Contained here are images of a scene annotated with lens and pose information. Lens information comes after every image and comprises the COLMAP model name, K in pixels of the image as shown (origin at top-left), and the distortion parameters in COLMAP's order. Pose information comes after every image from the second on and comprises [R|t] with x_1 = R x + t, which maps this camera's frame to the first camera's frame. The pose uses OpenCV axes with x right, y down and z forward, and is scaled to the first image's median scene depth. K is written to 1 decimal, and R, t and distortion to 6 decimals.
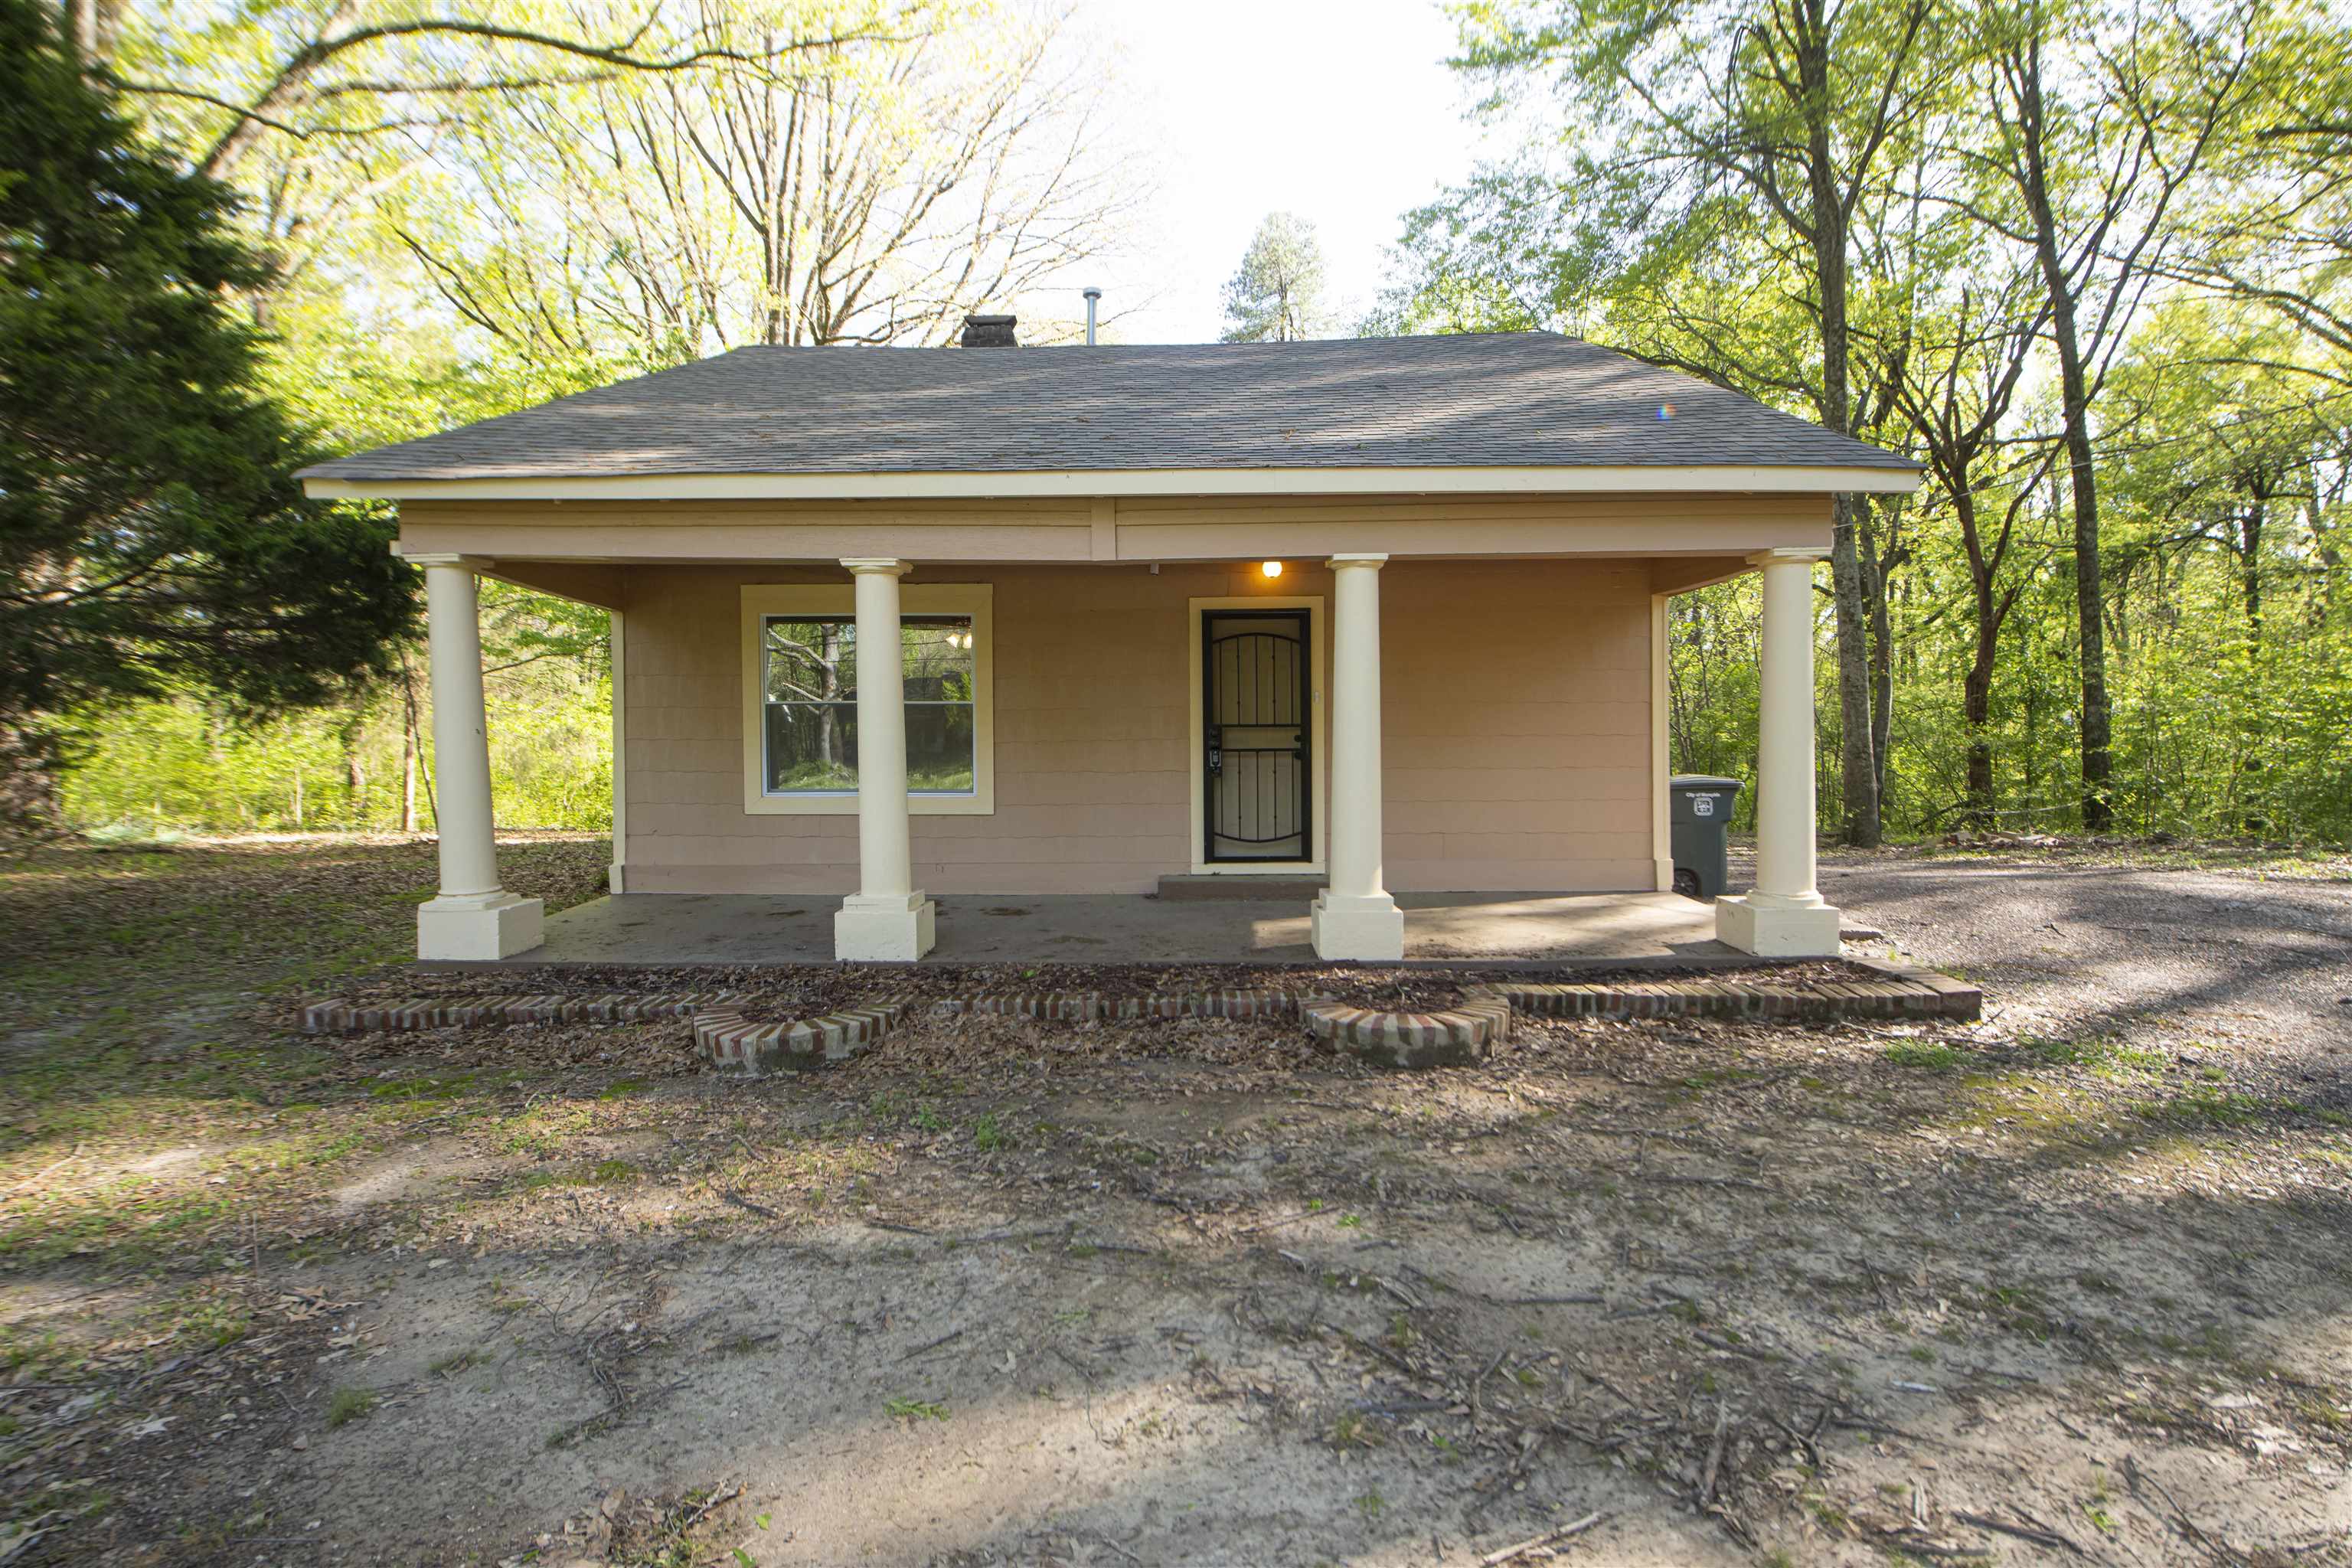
lens RADIAL K [[1097.6, 0, 1172.2], [0, 1097.6, 761.4], [0, 0, 1]] dist [-0.001254, -0.000792]
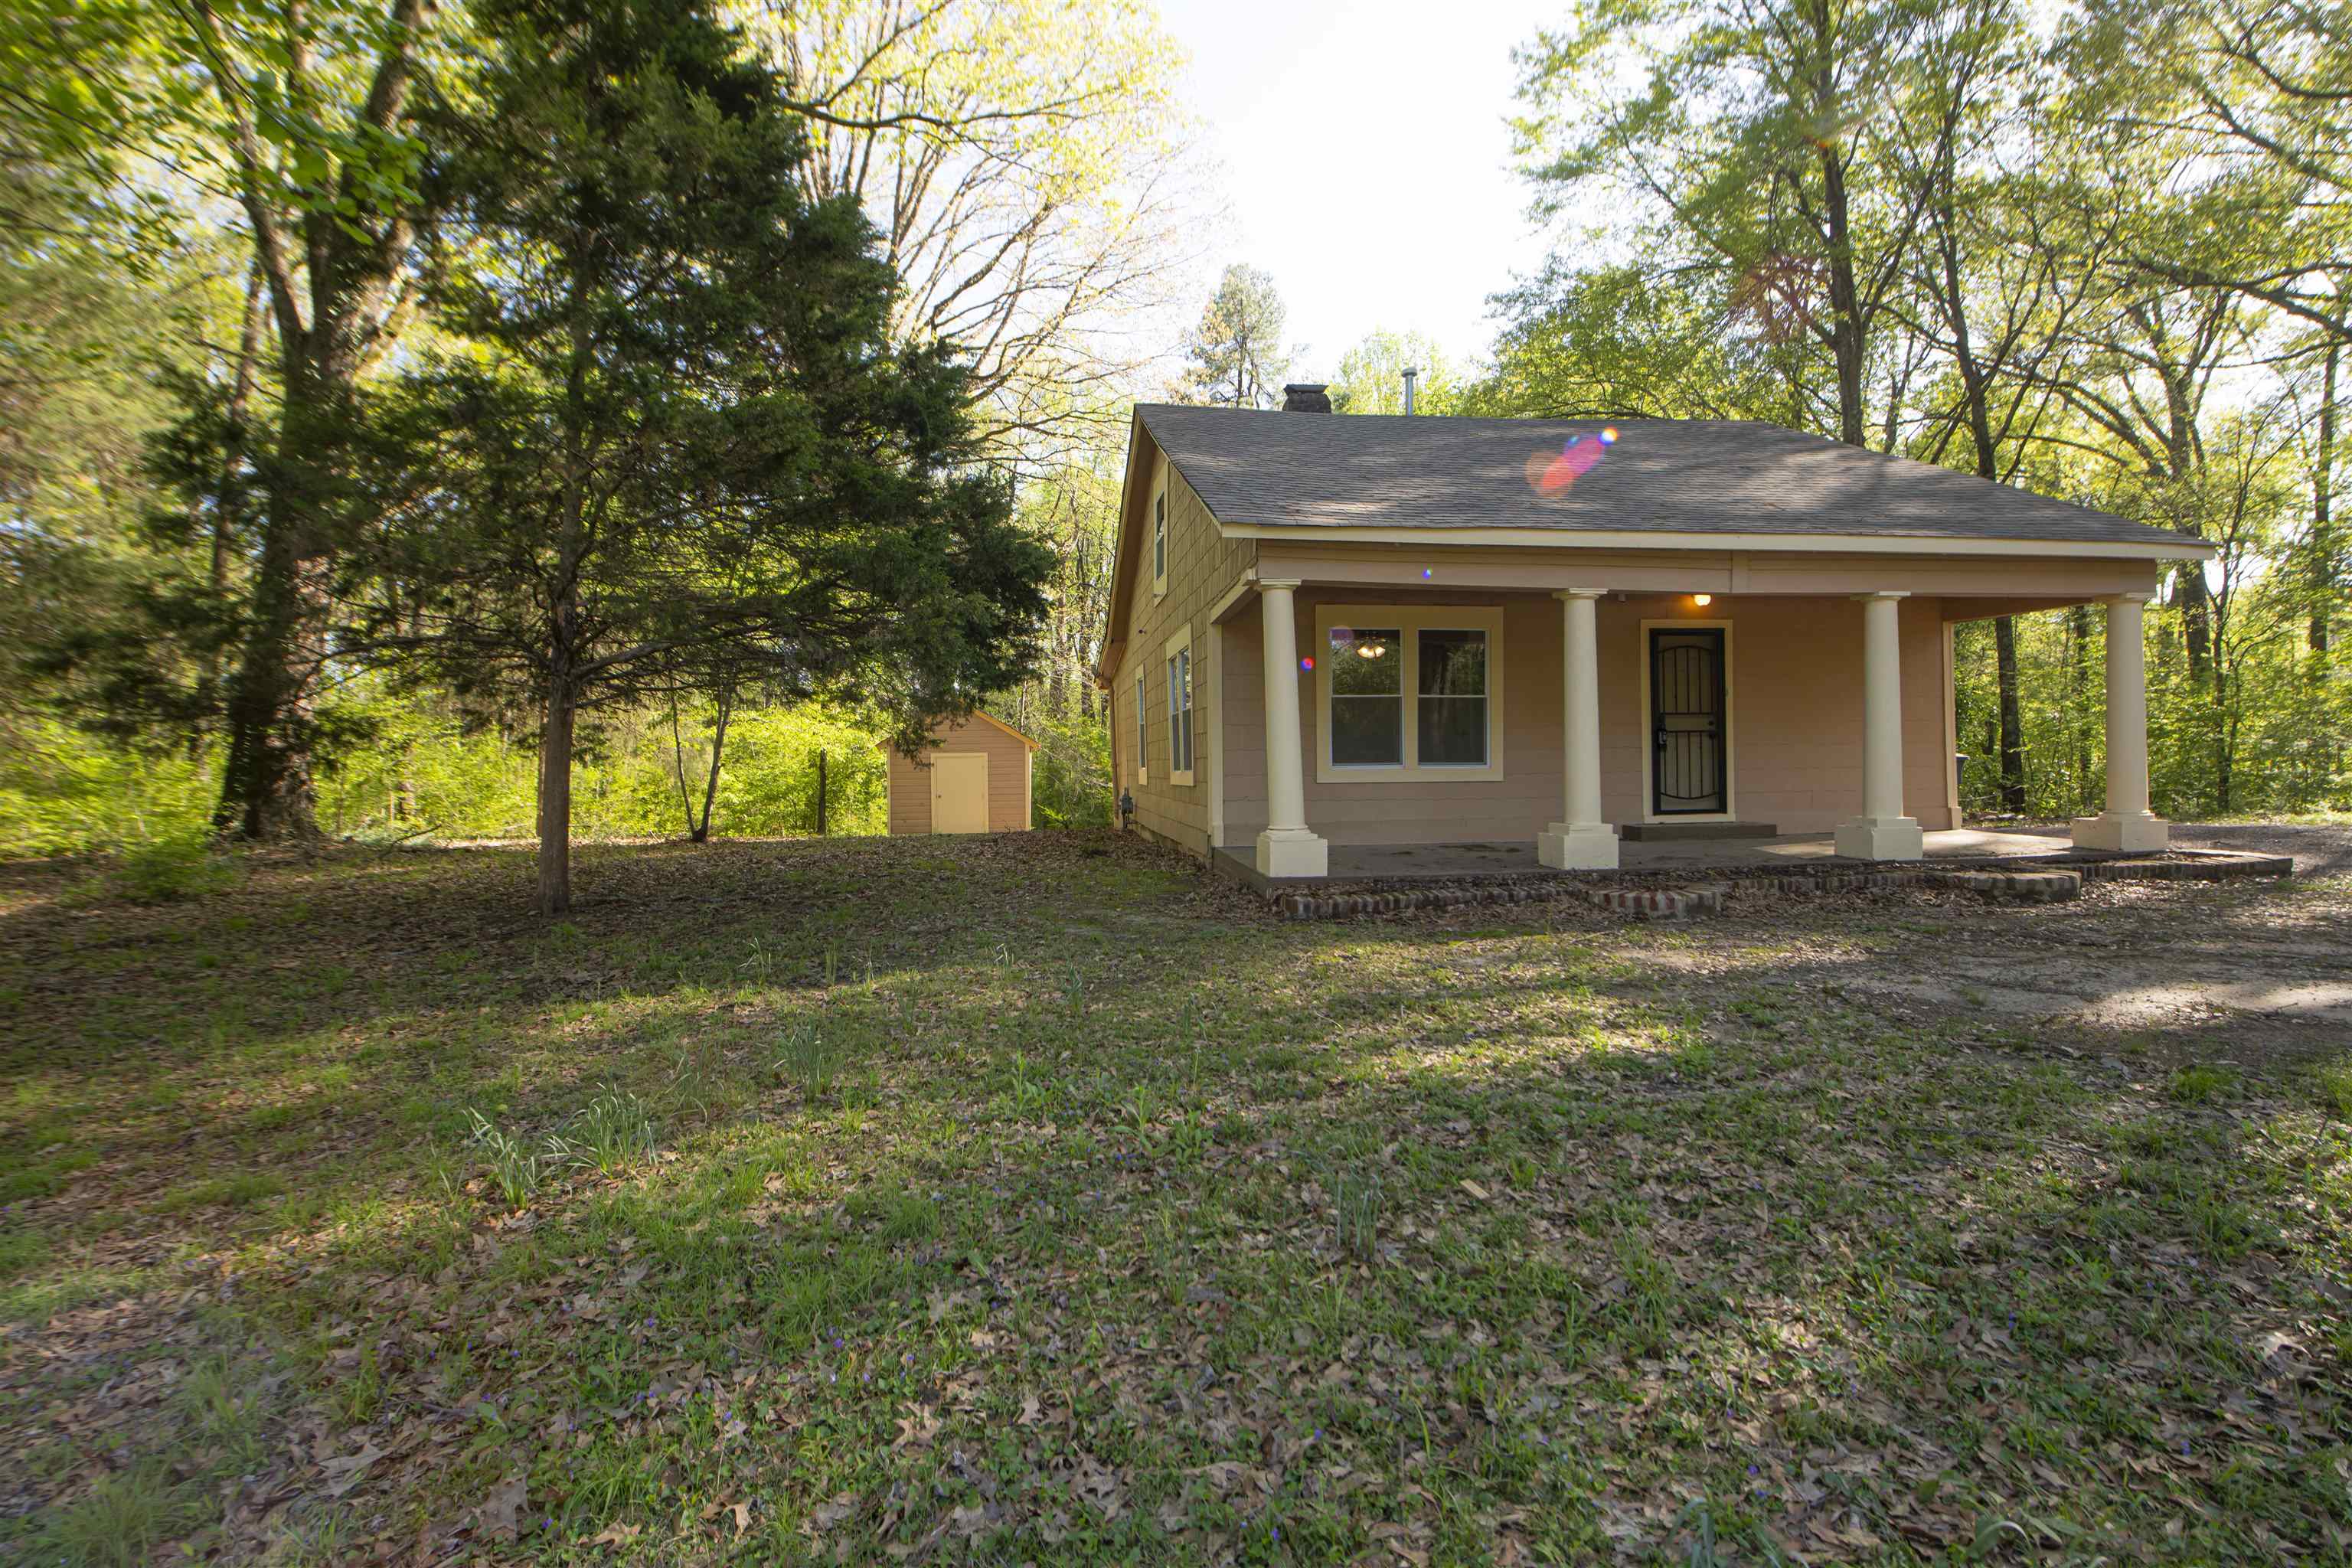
lens RADIAL K [[1097.6, 0, 1172.2], [0, 1097.6, 761.4], [0, 0, 1]] dist [-0.001254, -0.000792]
pose [[0.988668, -0.005401, 0.150021, -0.756045], [0.008330, 0.999787, -0.018900, 0.046987], [-0.149887, 0.019936, 0.988502, -0.248657]]
